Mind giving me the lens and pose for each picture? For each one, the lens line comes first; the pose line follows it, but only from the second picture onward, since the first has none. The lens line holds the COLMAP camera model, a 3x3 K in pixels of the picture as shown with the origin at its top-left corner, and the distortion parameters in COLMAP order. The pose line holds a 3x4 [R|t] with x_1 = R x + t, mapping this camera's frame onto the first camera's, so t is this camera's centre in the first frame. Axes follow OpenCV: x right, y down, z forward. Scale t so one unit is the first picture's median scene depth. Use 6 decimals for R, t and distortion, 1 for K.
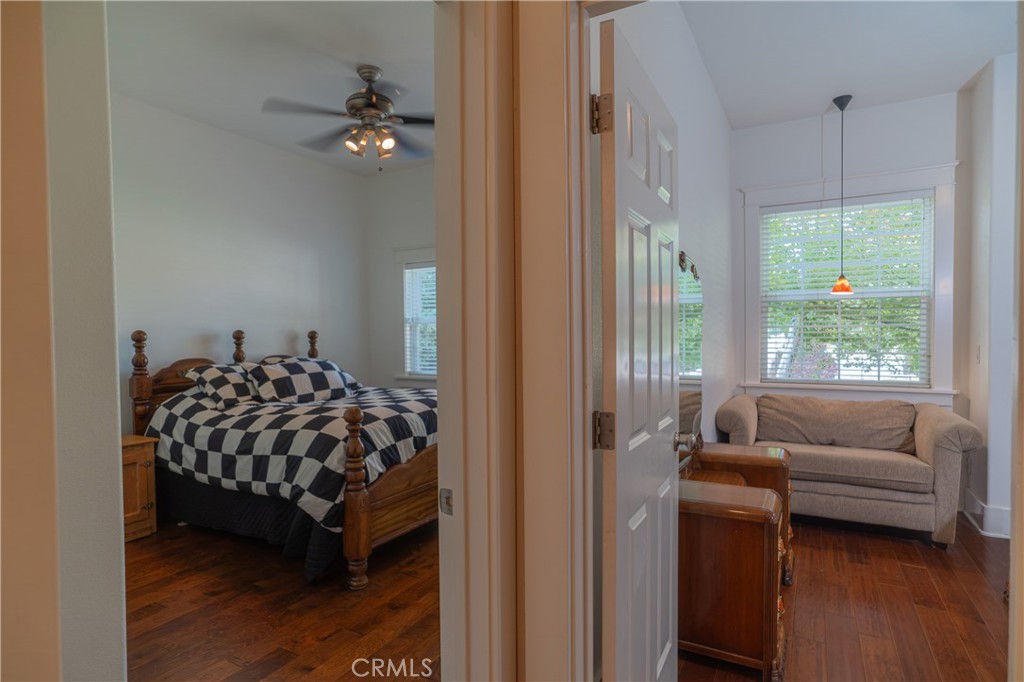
lens RADIAL K [[547.1, 0, 513.2], [0, 547.1, 349.1], [0, 0, 1]] dist [-0.055870, 0.048745]
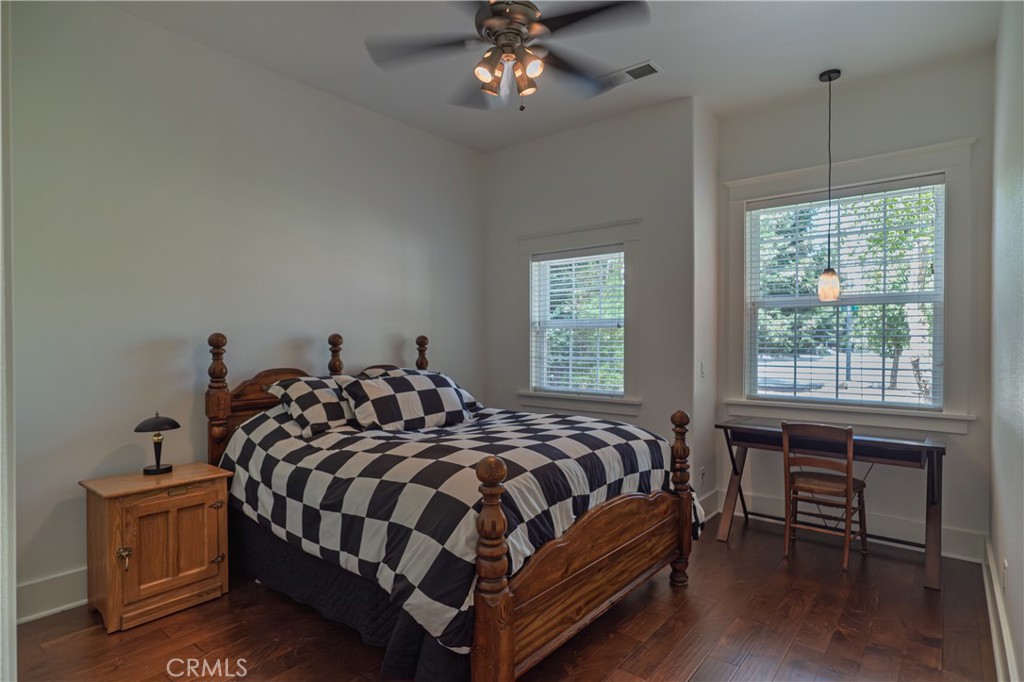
lens RADIAL K [[547.1, 0, 513.2], [0, 547.1, 349.1], [0, 0, 1]] dist [-0.055870, 0.048745]
pose [[0.984297, 0.012091, -0.176105, -0.129677], [-0.014566, 0.999812, -0.012764, -0.007352], [0.175918, 0.015128, 0.984289, 0.312767]]
